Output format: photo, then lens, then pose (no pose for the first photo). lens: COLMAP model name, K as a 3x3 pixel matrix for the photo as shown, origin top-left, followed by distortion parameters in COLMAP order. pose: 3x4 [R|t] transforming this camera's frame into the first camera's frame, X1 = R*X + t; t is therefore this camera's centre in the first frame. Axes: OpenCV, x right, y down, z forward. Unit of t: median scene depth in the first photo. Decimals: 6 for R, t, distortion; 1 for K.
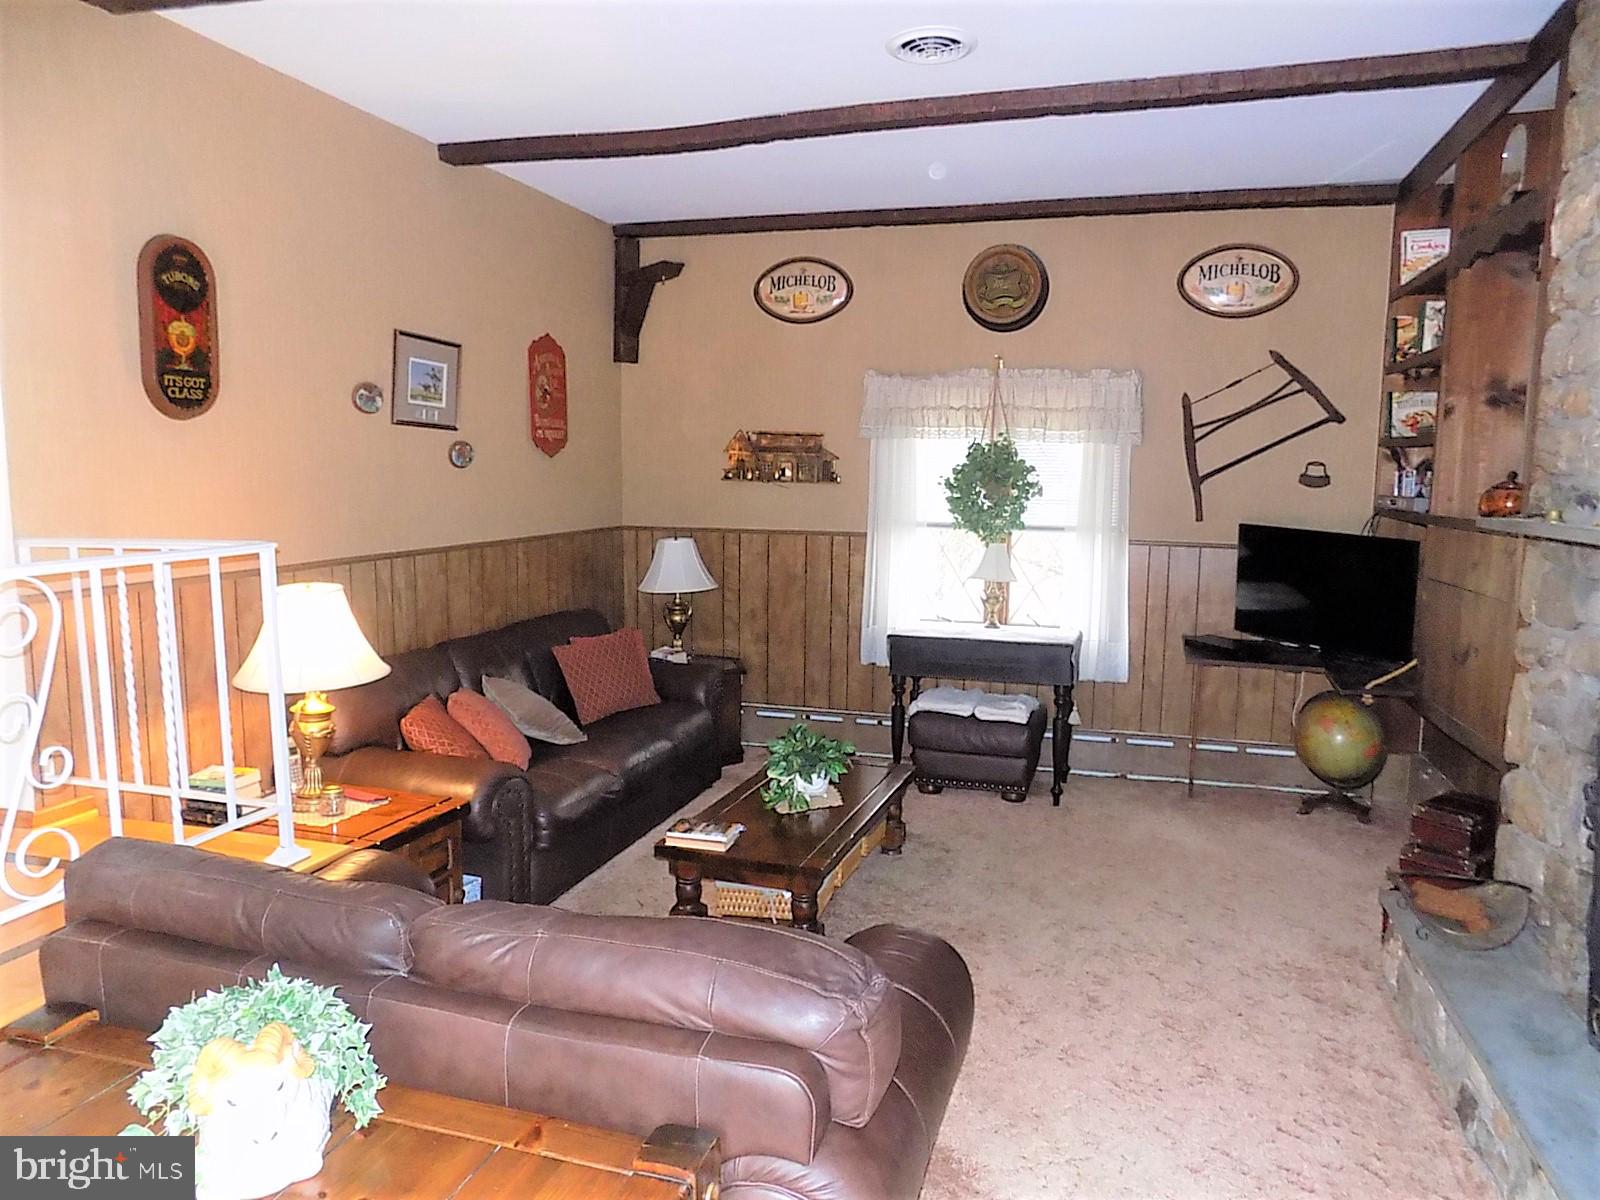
lens RADIAL K [[1071.0, 0, 804.7], [0, 1071.0, 596.1], [0, 0, 1]] dist [-0.026224, 0.014091]
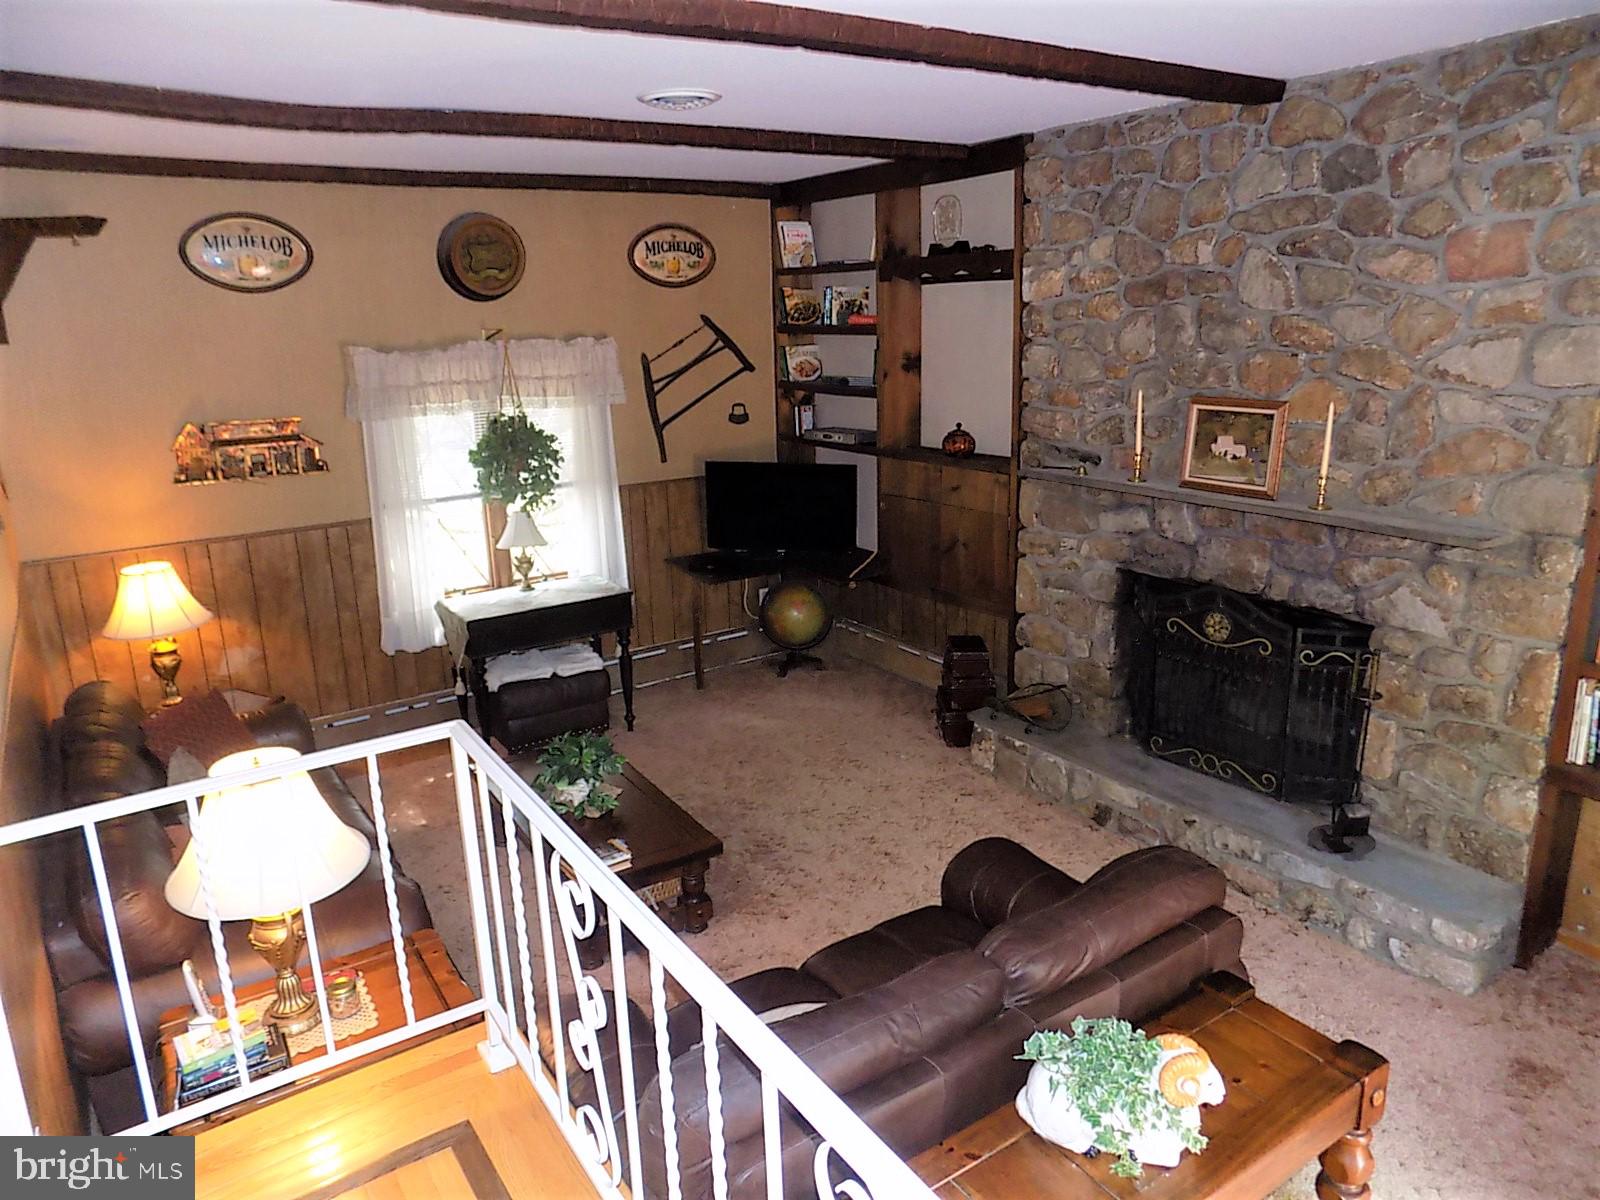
lens RADIAL K [[1071.0, 0, 806.3], [0, 1071.0, 596.2], [0, 0, 1]] dist [-0.026224, 0.014091]
pose [[0.642034, -0.229362, 0.731564, -0.433871], [0.133351, 0.973065, 0.188046, -0.129421], [-0.754990, -0.023177, 0.655327, 0.108080]]
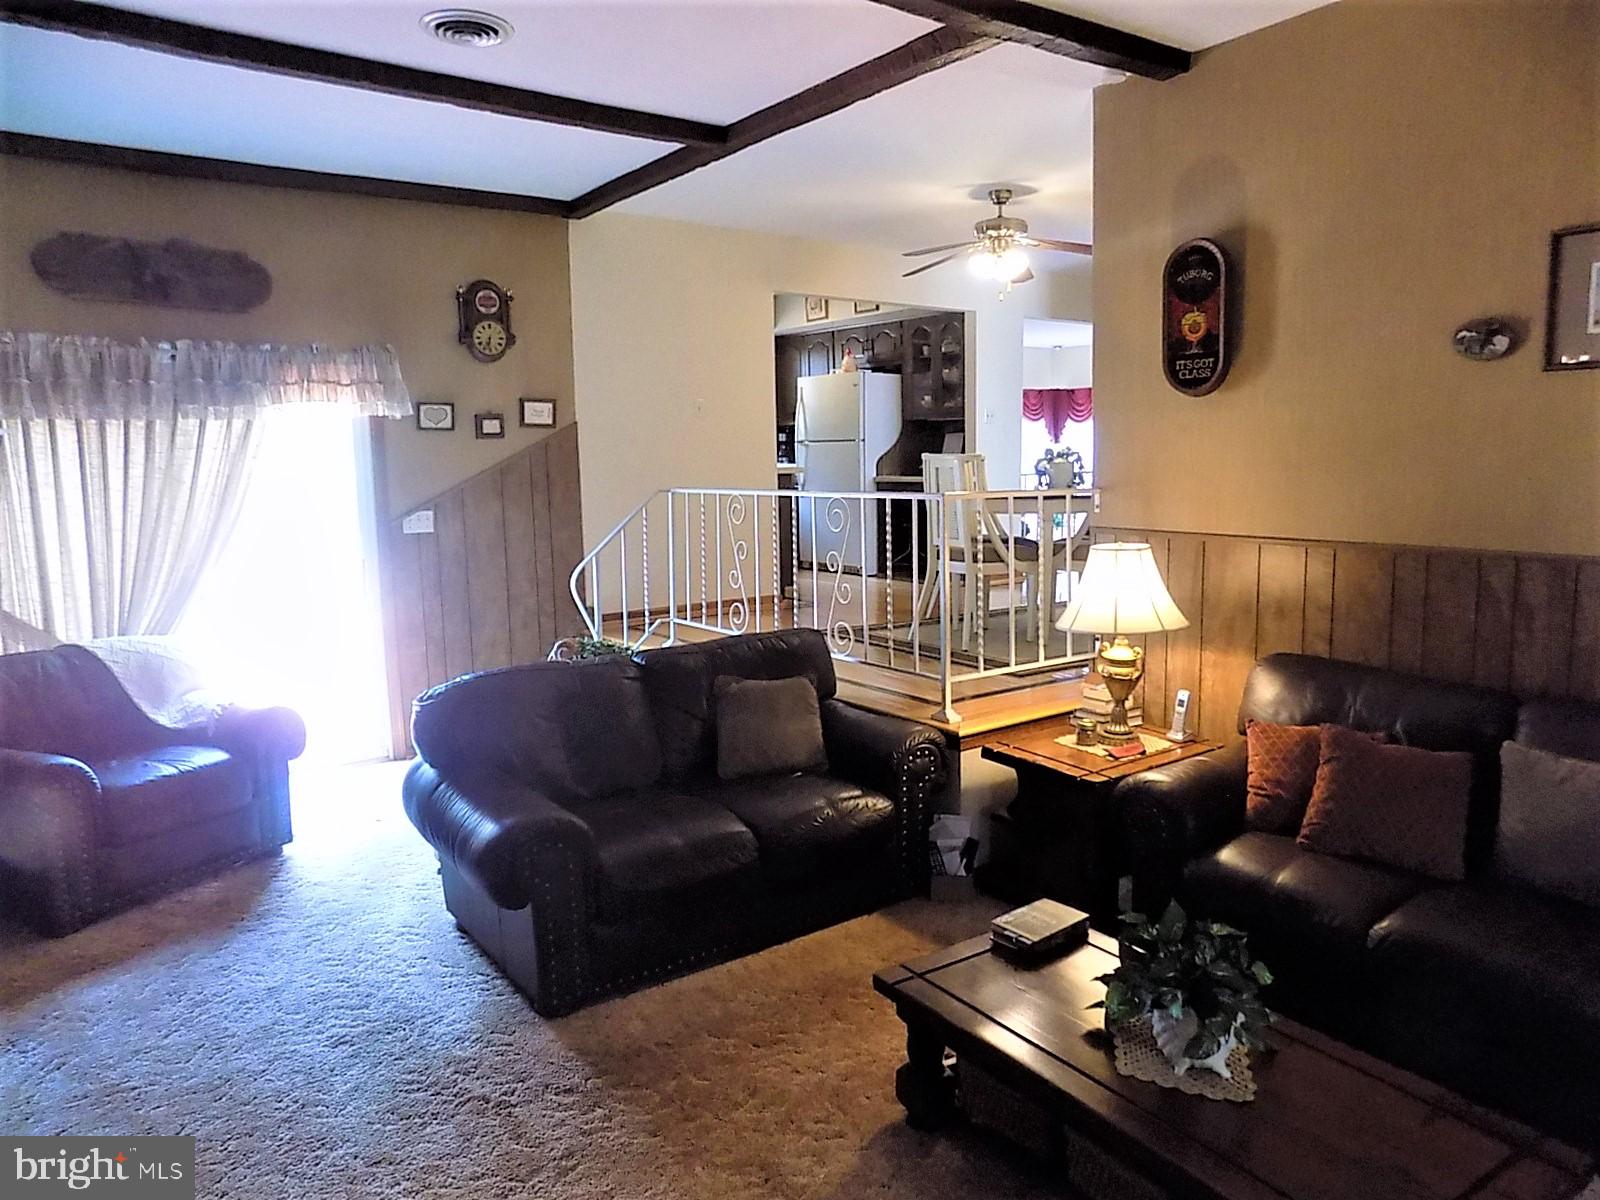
lens RADIAL K [[1071.0, 0, 801.1], [0, 1071.0, 601.0], [0, 0, 1]] dist [-0.026224, 0.014091]
pose [[-0.607798, 0.092533, -0.788682, 0.599944], [-0.101698, 0.975939, 0.192877, -0.122434], [0.787552, 0.197437, -0.583764, 1.326399]]
